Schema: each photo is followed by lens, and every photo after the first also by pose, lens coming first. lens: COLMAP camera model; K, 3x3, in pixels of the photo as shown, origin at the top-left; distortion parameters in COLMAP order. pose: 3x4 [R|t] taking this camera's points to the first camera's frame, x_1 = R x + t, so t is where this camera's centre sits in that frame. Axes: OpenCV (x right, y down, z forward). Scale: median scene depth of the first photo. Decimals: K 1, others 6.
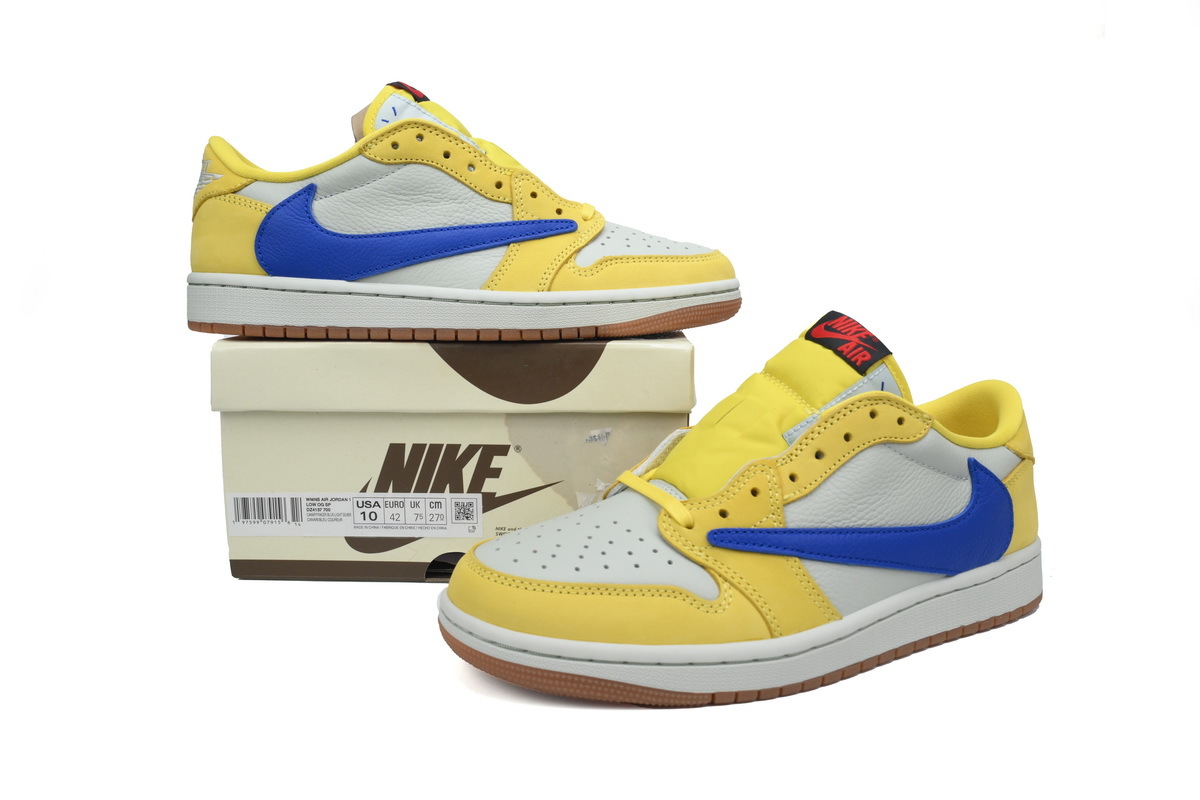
lens RADIAL K [[935.7, 0, 600.0], [0, 935.7, 400.0], [0, 0, 1]] dist [-0.000423, -0.000287]
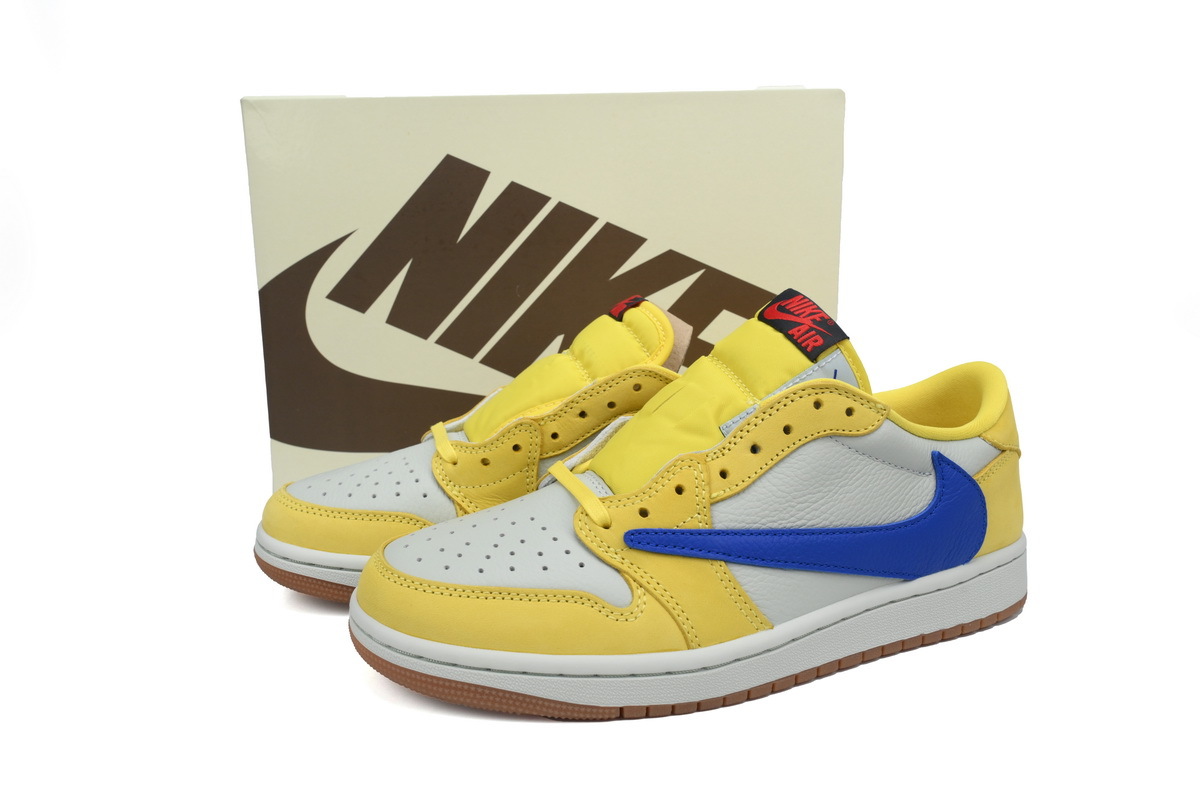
lens RADIAL K [[935.7, 0, 600.0], [0, 935.7, 400.0], [0, 0, 1]] dist [-0.000423, -0.000287]
pose [[0.996671, 0.003988, -0.081429, 0.161901], [-0.000745, 0.999207, 0.039816, -0.026417], [0.081523, -0.039623, 0.995884, 0.078699]]
